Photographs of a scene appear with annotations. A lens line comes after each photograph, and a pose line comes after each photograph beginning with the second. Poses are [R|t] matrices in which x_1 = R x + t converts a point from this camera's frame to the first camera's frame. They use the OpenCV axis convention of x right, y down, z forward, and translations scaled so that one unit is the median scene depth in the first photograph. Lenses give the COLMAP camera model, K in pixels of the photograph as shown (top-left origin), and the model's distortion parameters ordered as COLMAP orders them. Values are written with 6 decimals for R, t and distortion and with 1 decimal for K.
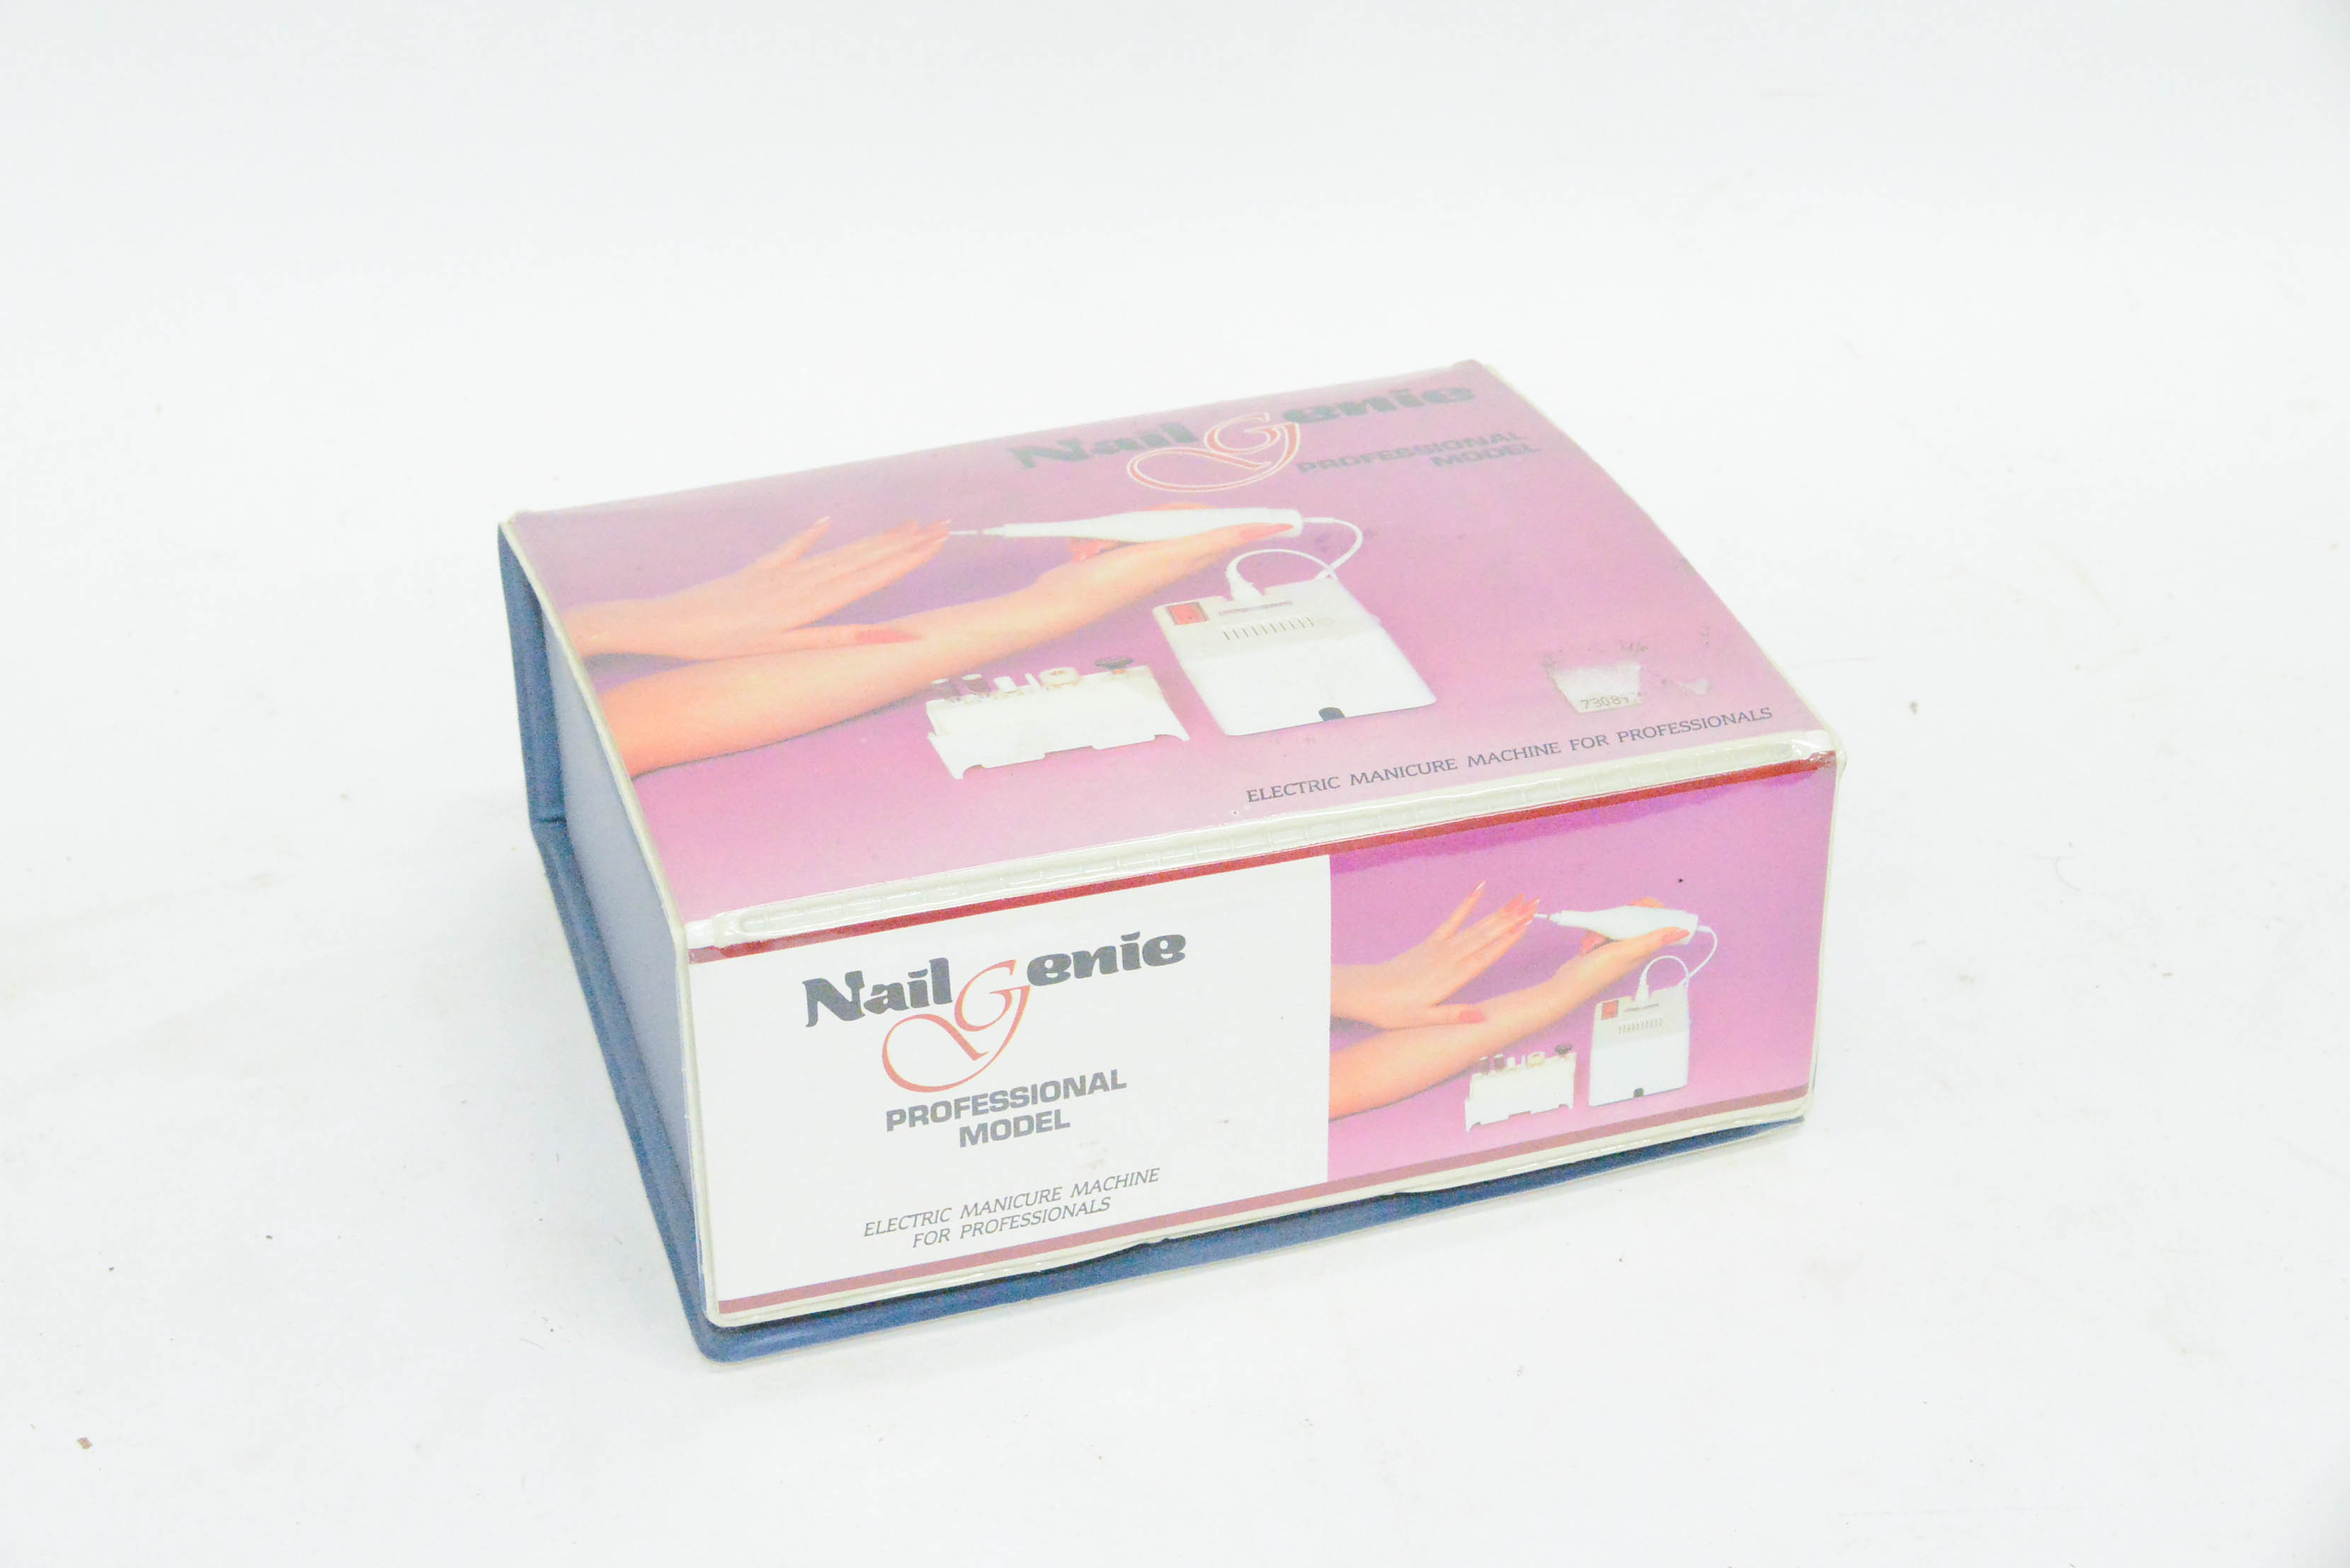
lens RADIAL K [[3638.3, 0, 1175.0], [0, 3638.3, 784.0], [0, 0, 1]] dist [-0.017639, -0.076305]
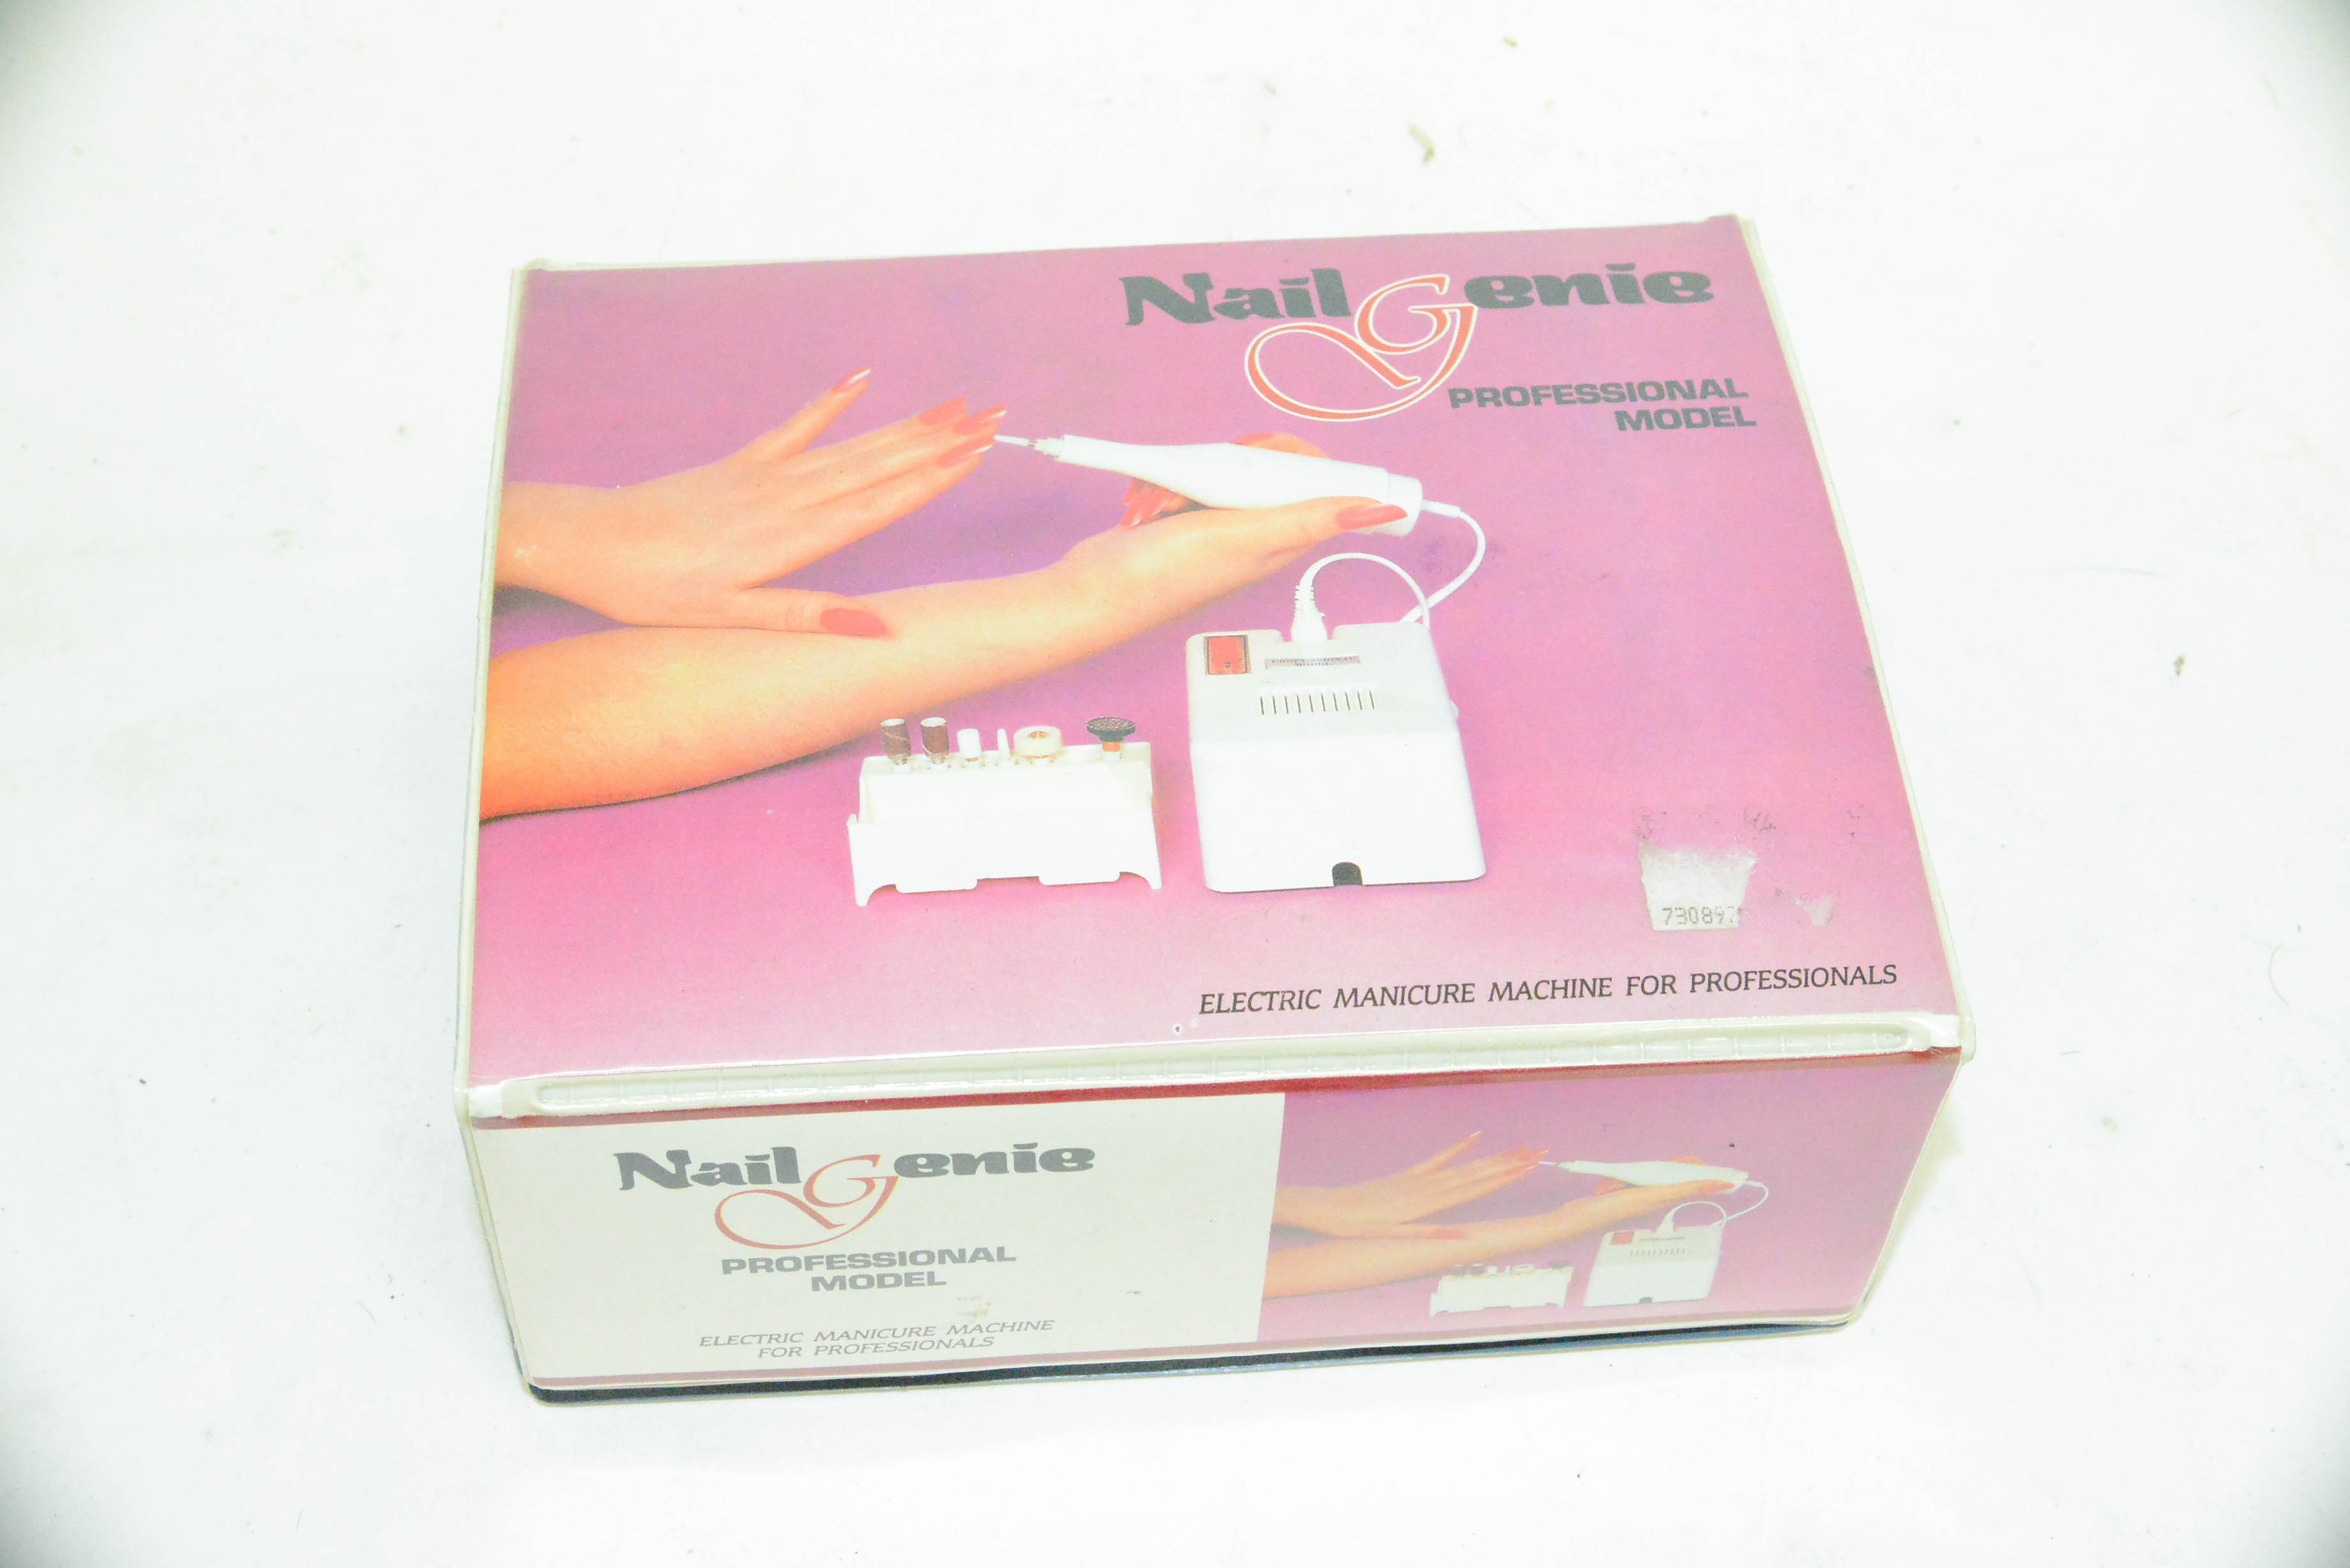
lens RADIAL K [[3027.7, 0, 1196.7], [0, 3027.7, 785.9], [0, 0, 1]] dist [0.000563, 0.011935]
pose [[0.972234, 0.209942, -0.103373, 0.075438], [-0.159435, 0.917614, 0.364095, -0.274764], [0.171295, -0.337504, 0.925607, 0.377921]]
